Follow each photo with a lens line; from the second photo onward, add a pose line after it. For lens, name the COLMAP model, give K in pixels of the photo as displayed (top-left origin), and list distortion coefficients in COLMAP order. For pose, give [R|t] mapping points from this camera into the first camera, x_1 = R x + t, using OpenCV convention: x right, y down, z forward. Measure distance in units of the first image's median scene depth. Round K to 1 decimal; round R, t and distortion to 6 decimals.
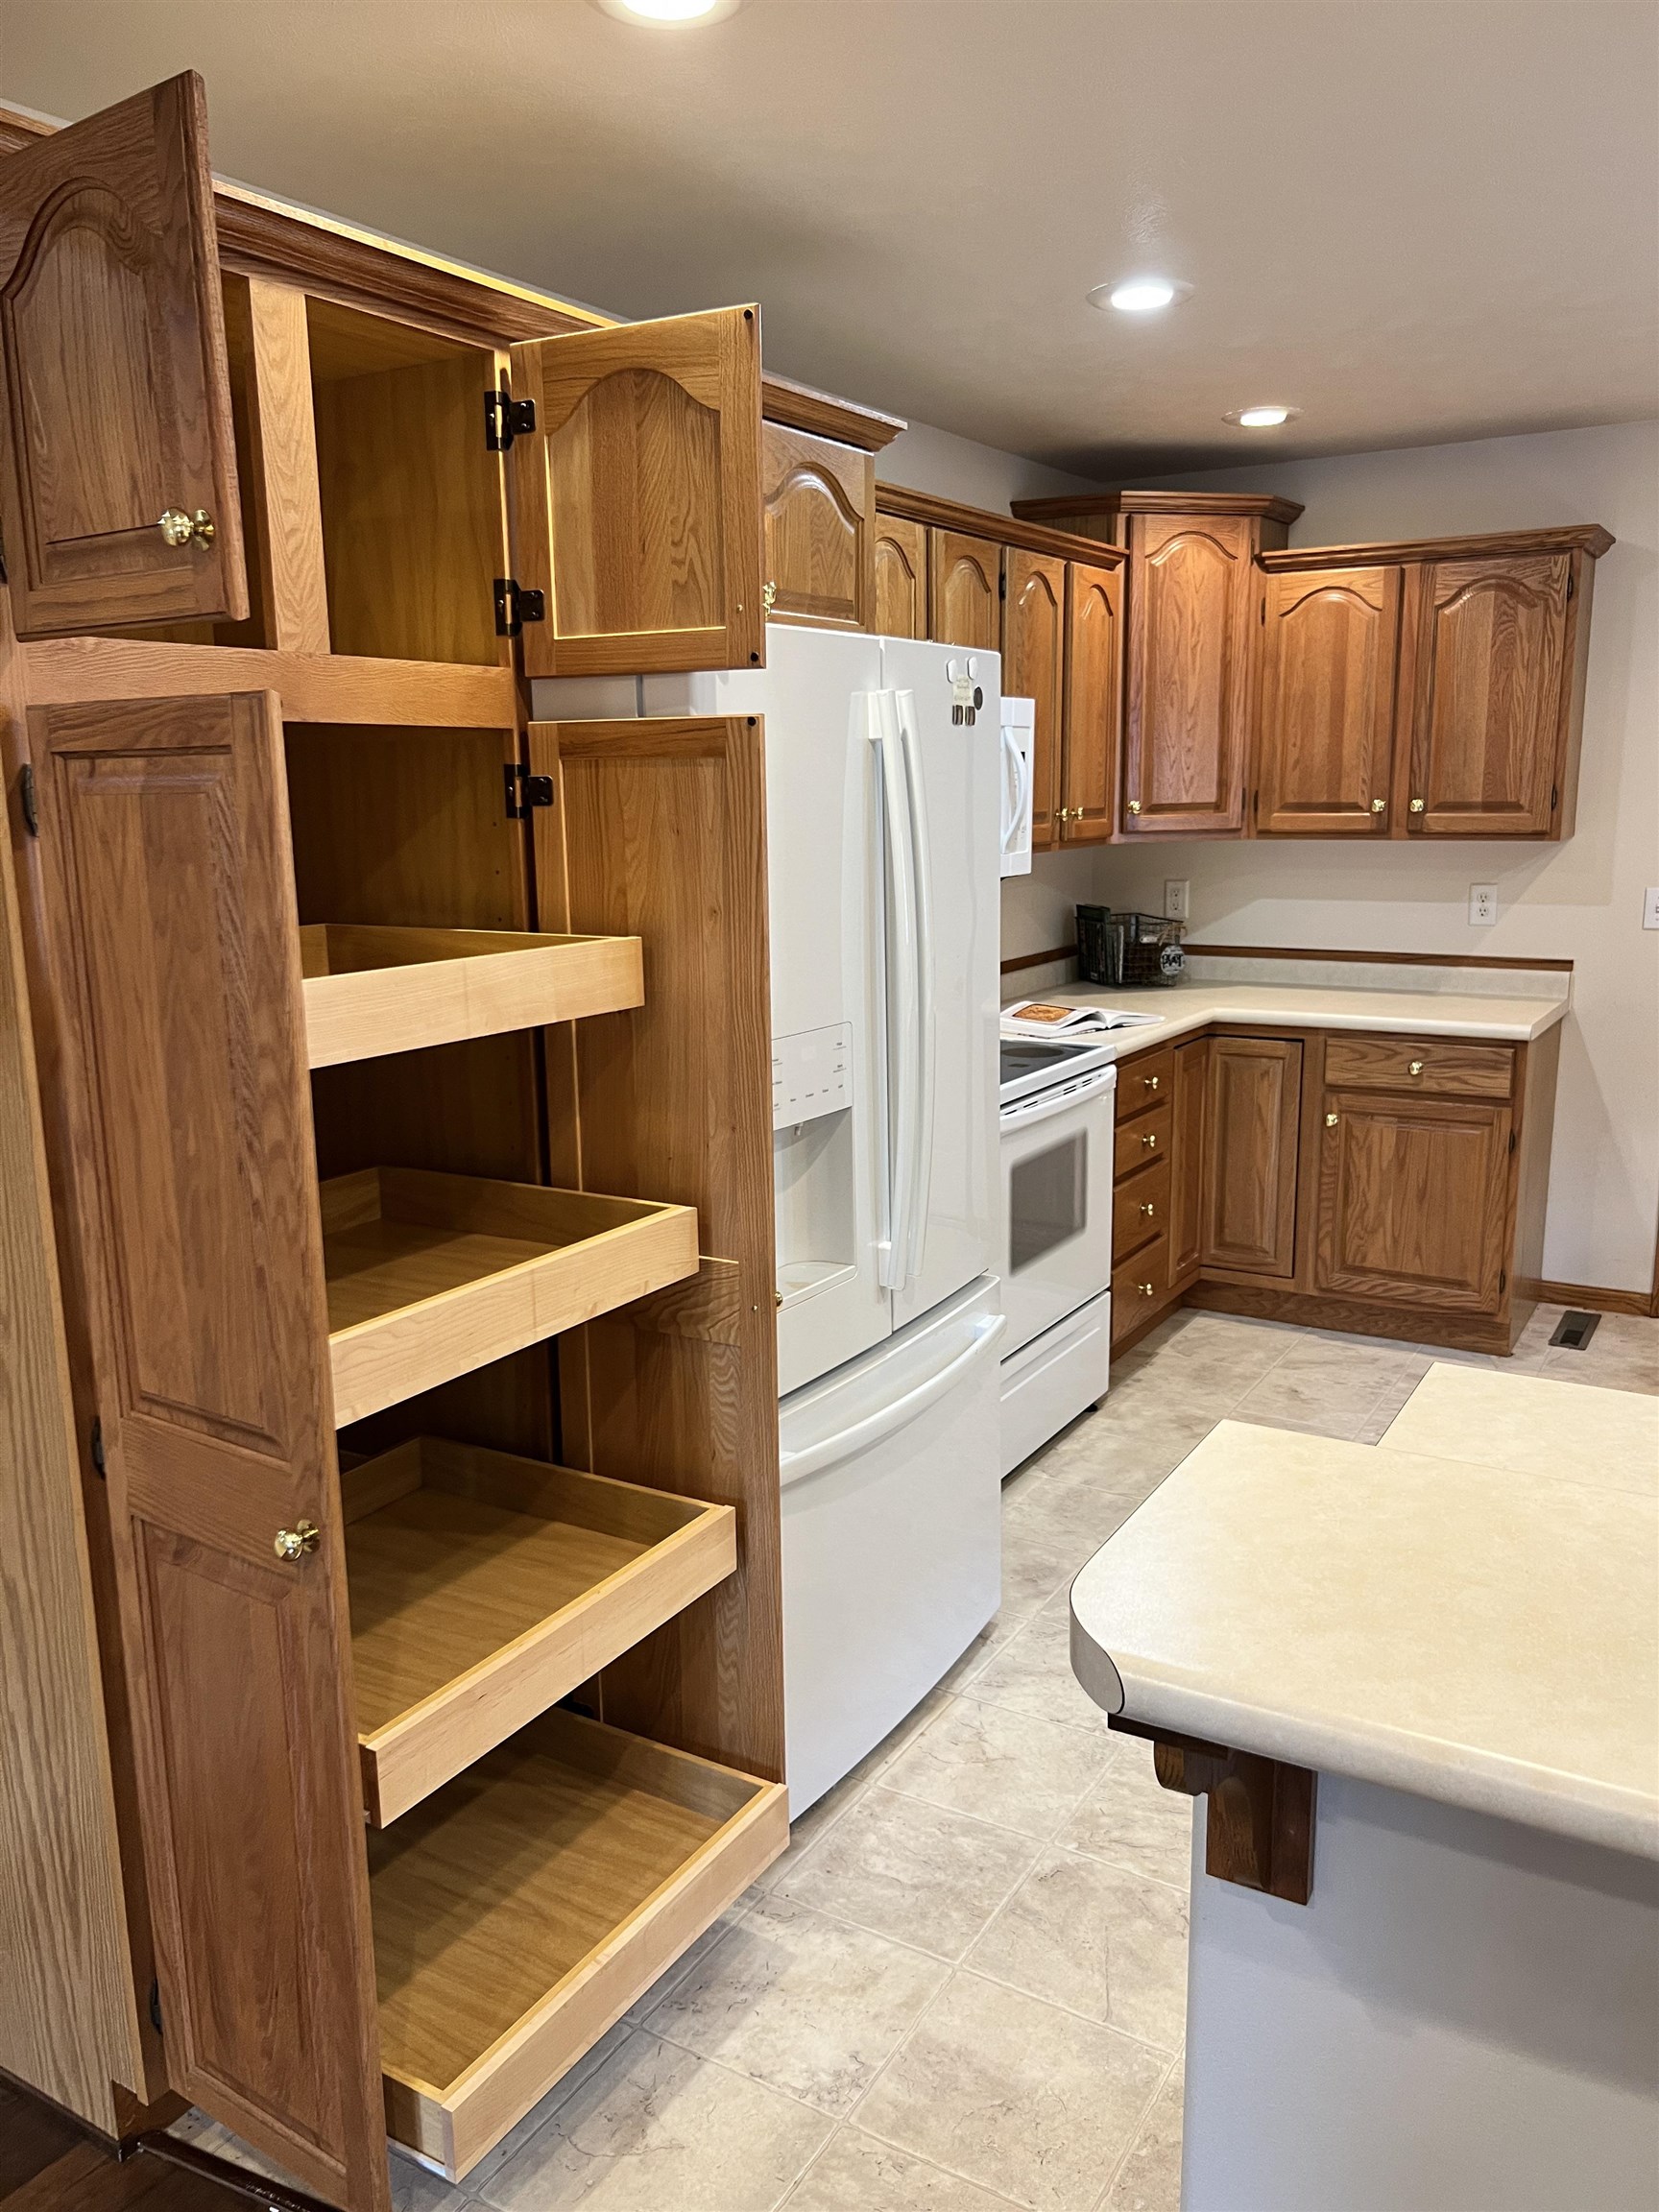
lens RADIAL K [[1656.1, 0, 824.7], [0, 1656.1, 1073.6], [0, 0, 1]] dist [0.068182, -0.099087]
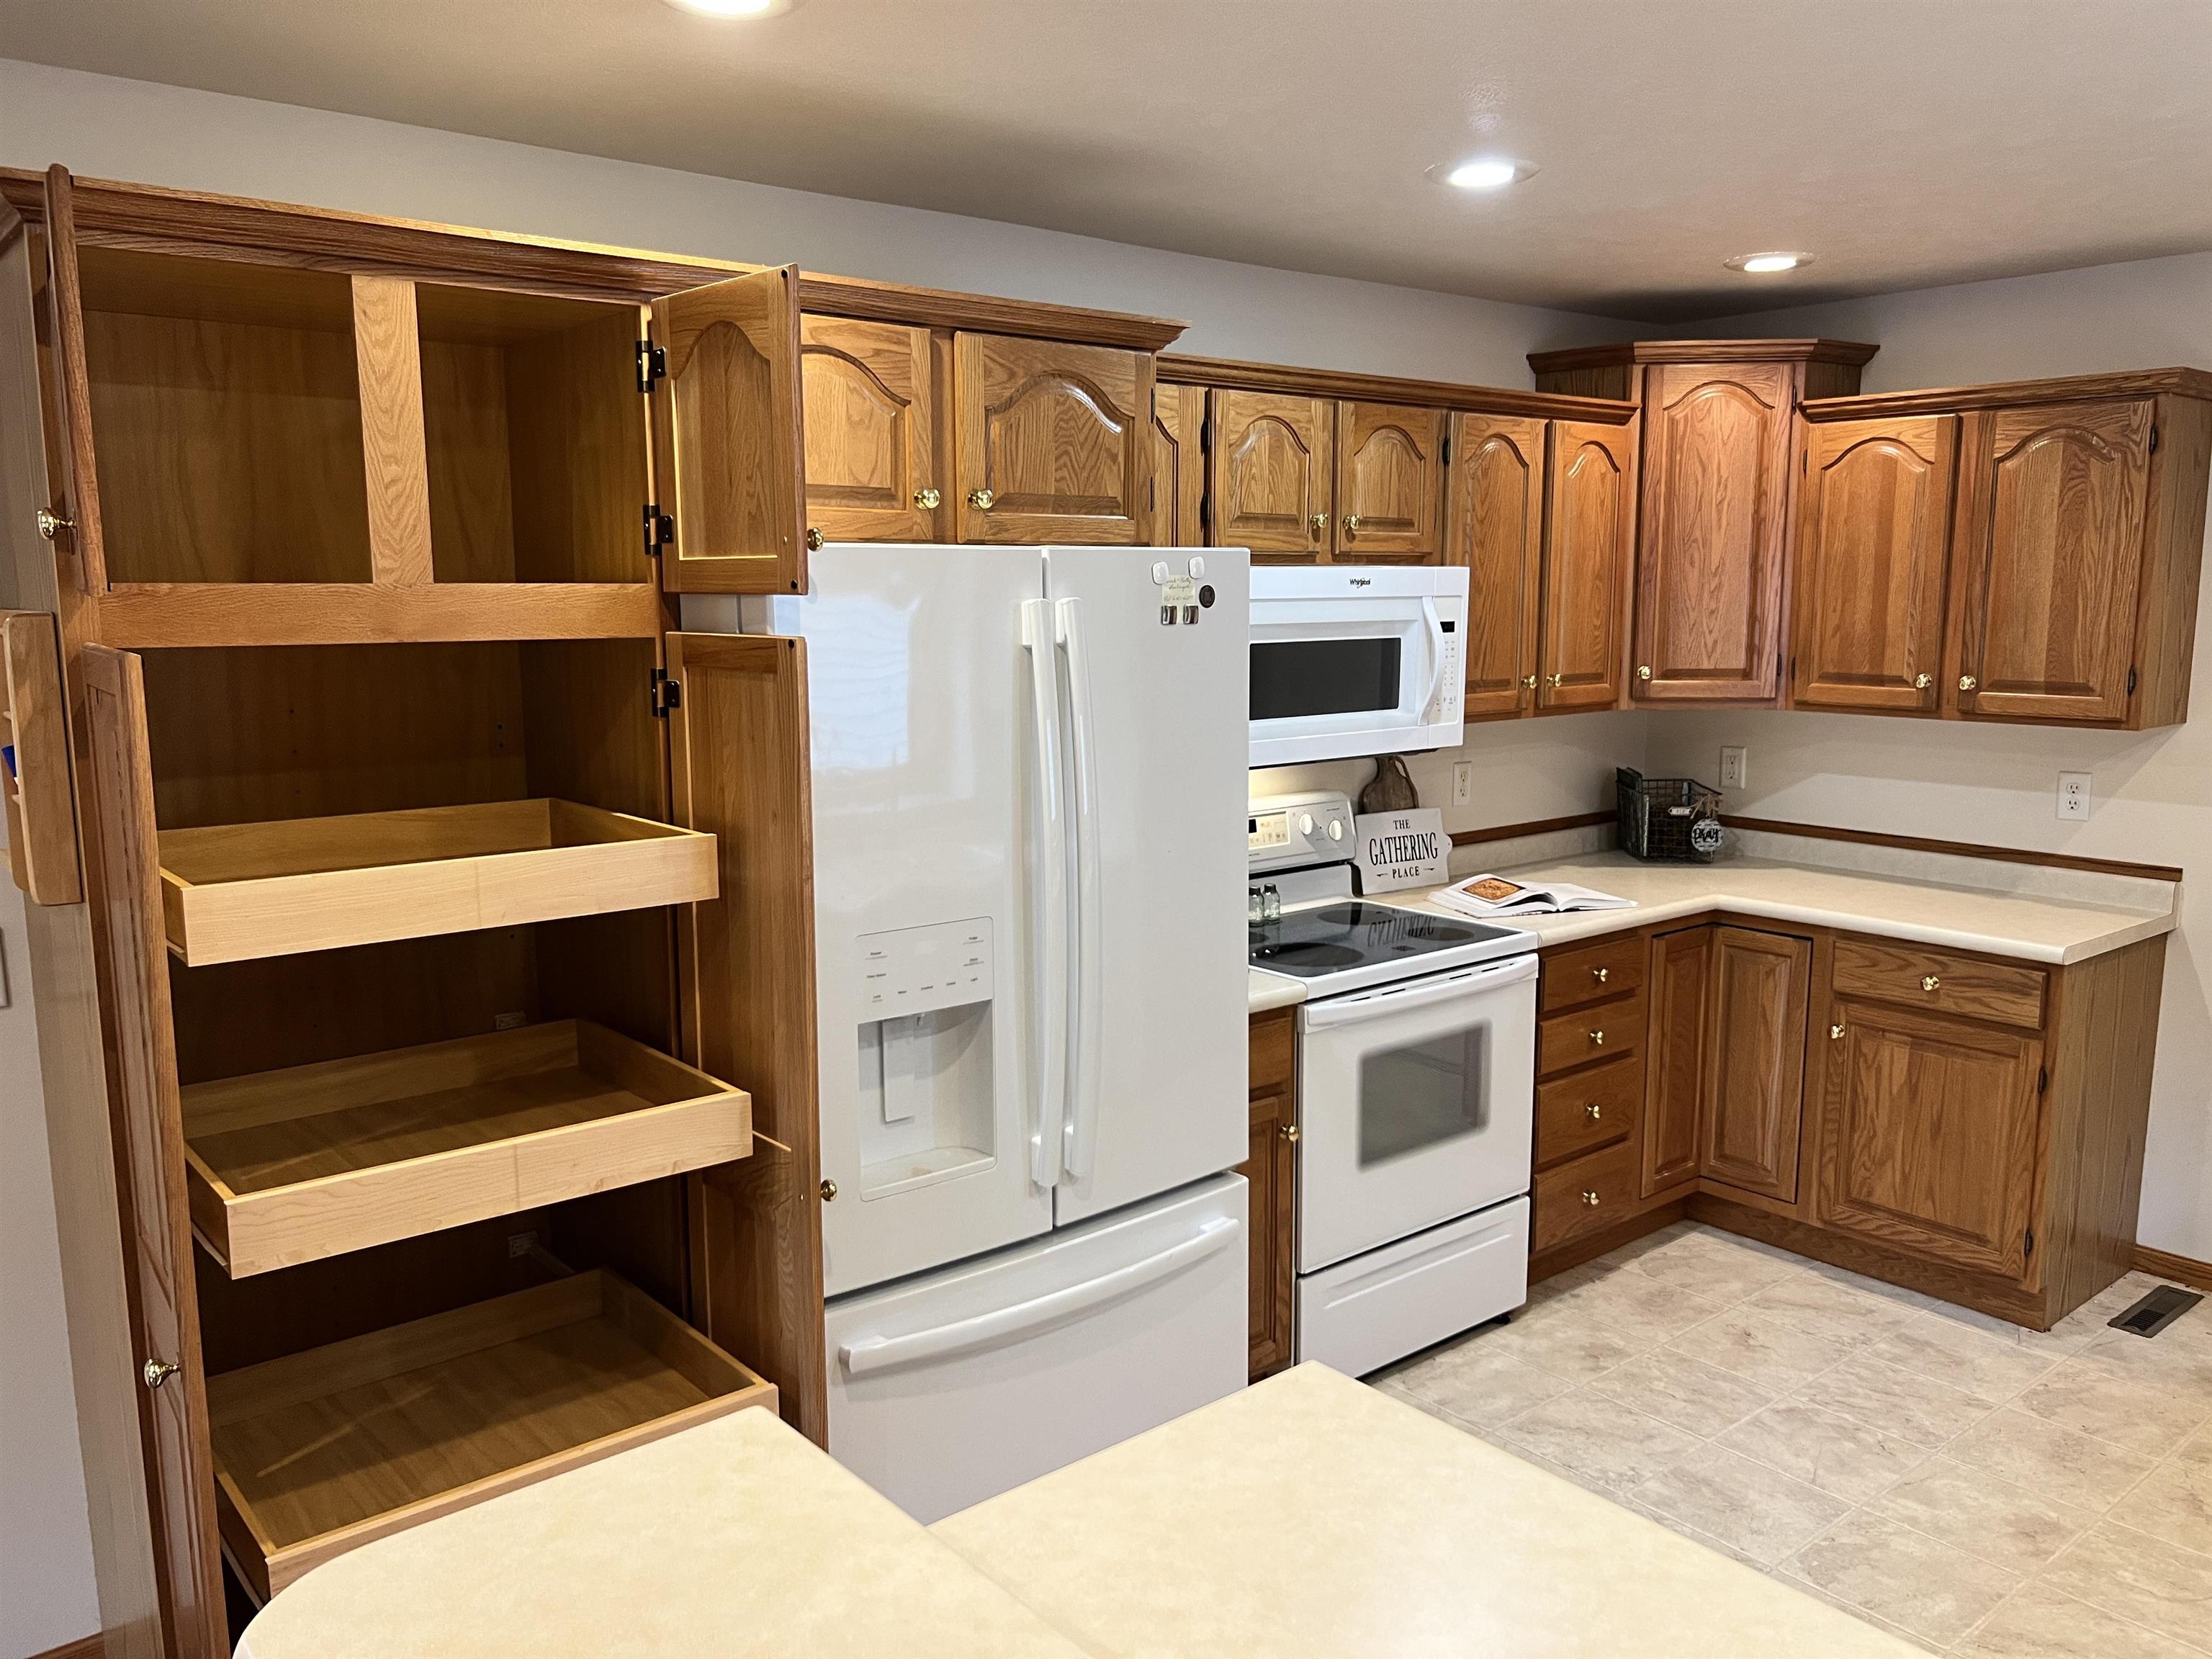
lens RADIAL K [[1639.9, 0, 1099.9], [0, 1639.9, 799.4], [0, 0, 1]] dist [0.068053, -0.092265]
pose [[0.945024, 0.053103, -0.322661, 0.215003], [-0.067701, 0.997120, -0.034184, -0.039712], [0.319916, 0.054149, 0.945897, 0.032179]]
